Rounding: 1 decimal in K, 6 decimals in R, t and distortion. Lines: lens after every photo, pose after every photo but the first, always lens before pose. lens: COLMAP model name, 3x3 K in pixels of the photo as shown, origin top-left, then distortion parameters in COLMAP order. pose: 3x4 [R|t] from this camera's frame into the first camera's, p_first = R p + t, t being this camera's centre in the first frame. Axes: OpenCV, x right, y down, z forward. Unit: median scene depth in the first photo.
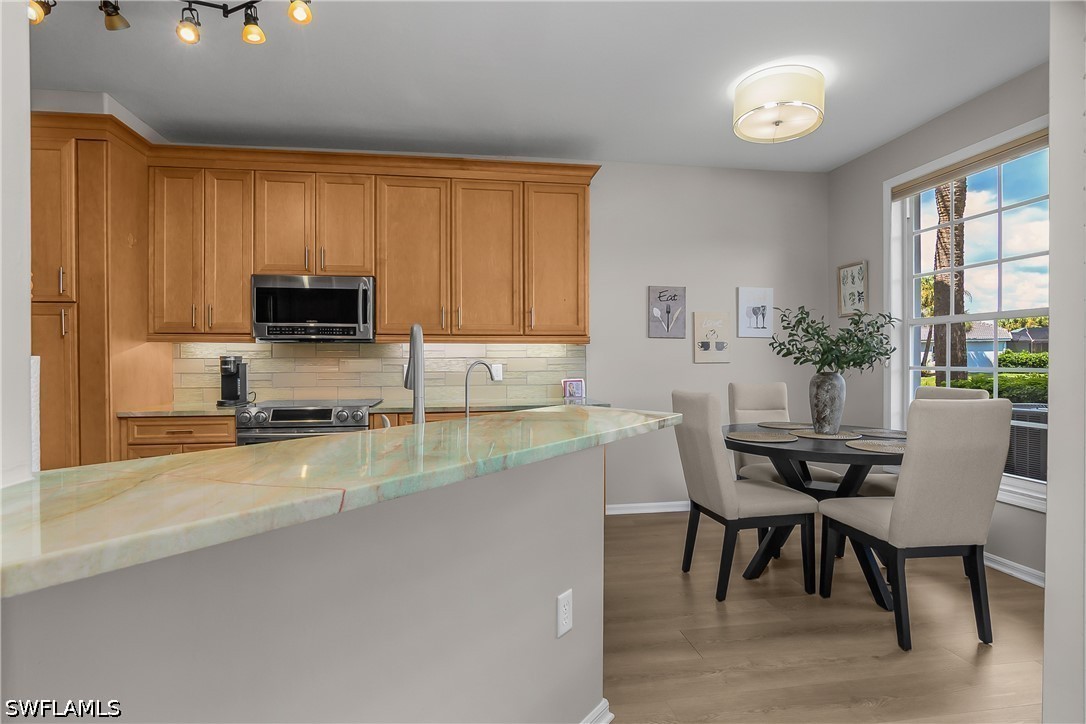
lens RADIAL K [[551.7, 0, 524.7], [0, 551.7, 362.5], [0, 0, 1]] dist [-0.029094, 0.006789]
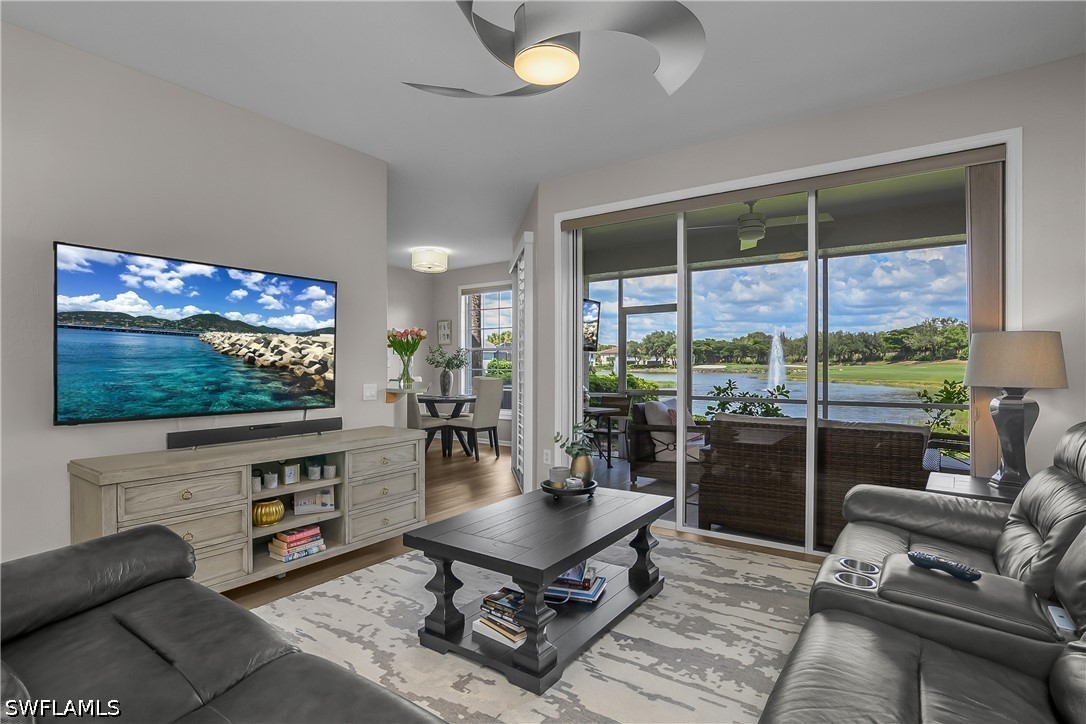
lens RADIAL K [[551.7, 0, 547.3], [0, 551.7, 362.3], [0, 0, 1]] dist [-0.029094, 0.006789]
pose [[0.673963, 0.005837, 0.738742, -0.708587], [0.000470, 0.999965, -0.008330, 0.000393], [-0.738765, 0.005961, 0.673937, -0.736418]]
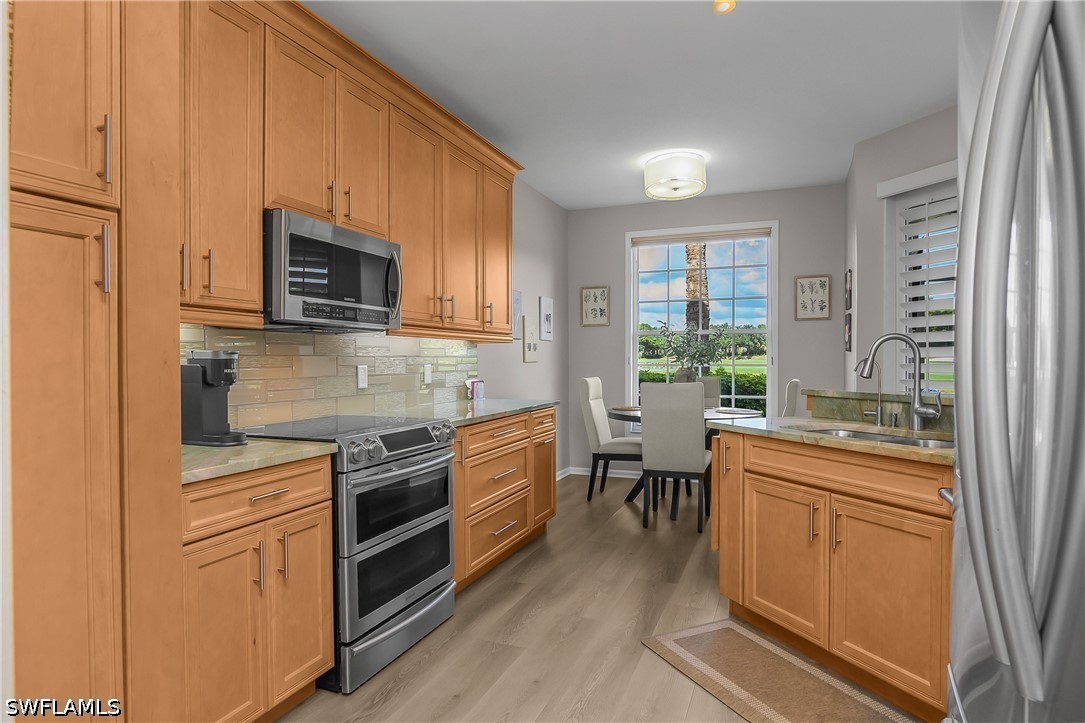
lens RADIAL K [[633.7, 0, 538.4], [0, 633.7, 366.9], [0, 0, 1]] dist [-0.032954, 0.000075]
pose [[0.481705, -0.008976, 0.876287, -0.806062], [0.004160, 0.999960, 0.007956, -0.000128], [-0.876324, -0.000187, 0.481723, 0.383304]]
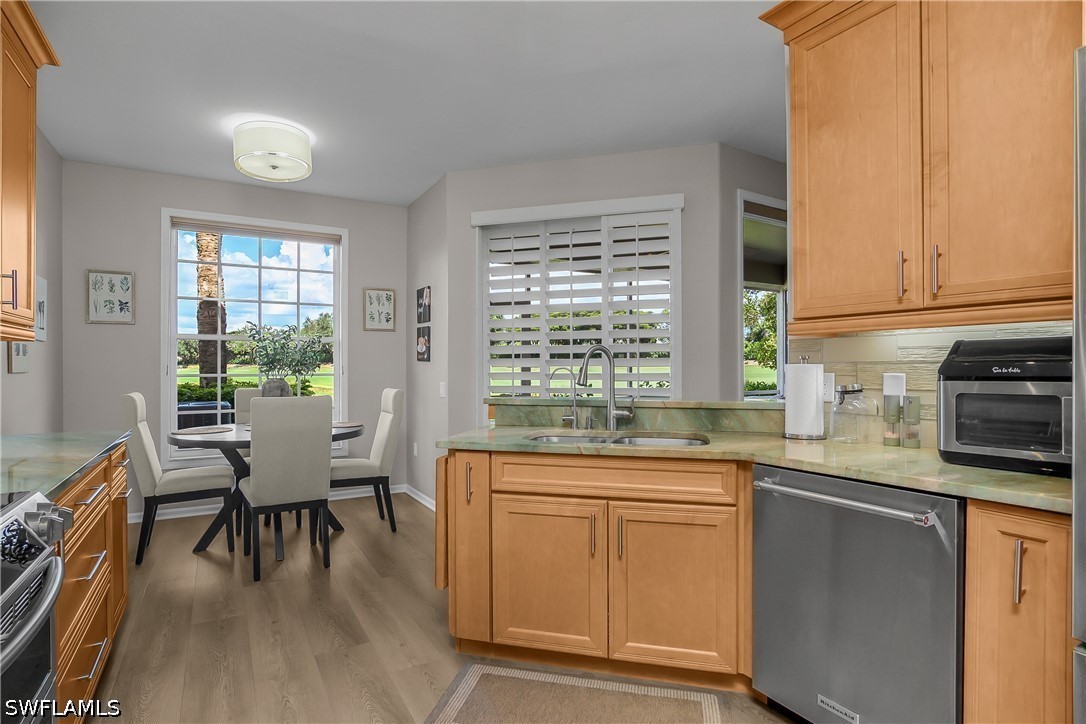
lens RADIAL K [[551.7, 0, 556.0], [0, 551.7, 367.6], [0, 0, 1]] dist [-0.029094, 0.006789]
pose [[-0.414168, 0.003422, 0.910194, -0.619366], [0.005635, 0.999983, -0.001196, -0.001337], [-0.910183, 0.004633, -0.414180, 0.675932]]
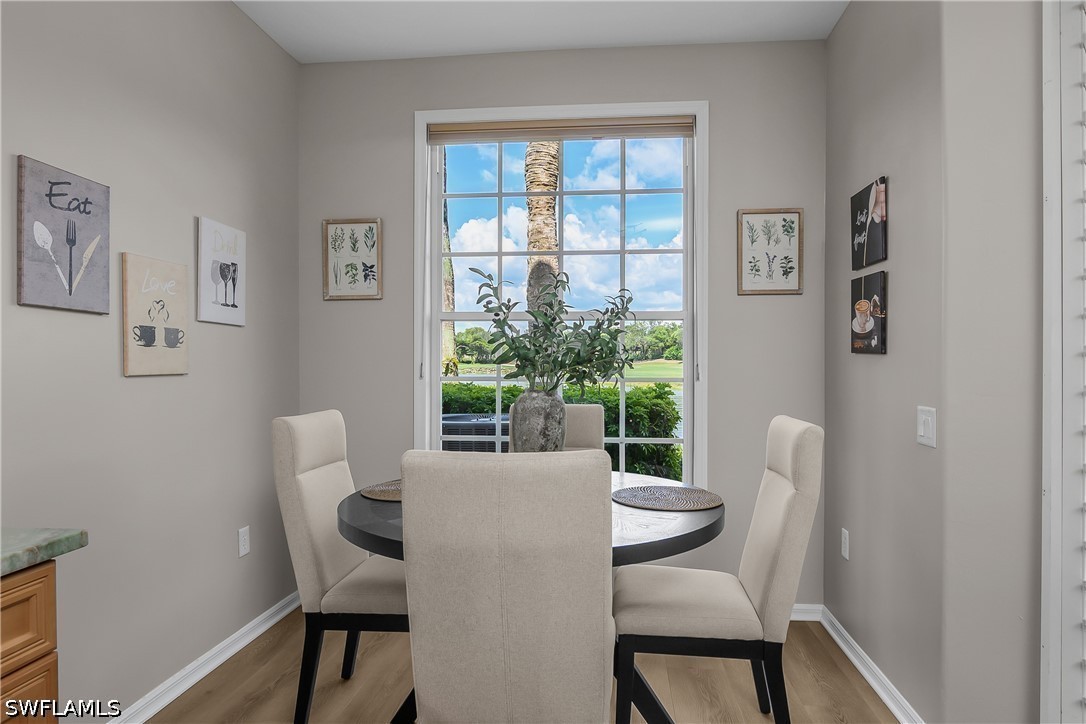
lens RADIAL K [[634.3, 0, 545.1], [0, 634.3, 366.0], [0, 0, 1]] dist [-0.032954, 0.000075]
pose [[0.235816, -0.000226, 0.971798, -0.074875], [0.001364, 0.999999, -0.000099, -0.006502], [-0.971797, 0.001349, 0.235816, 0.601928]]
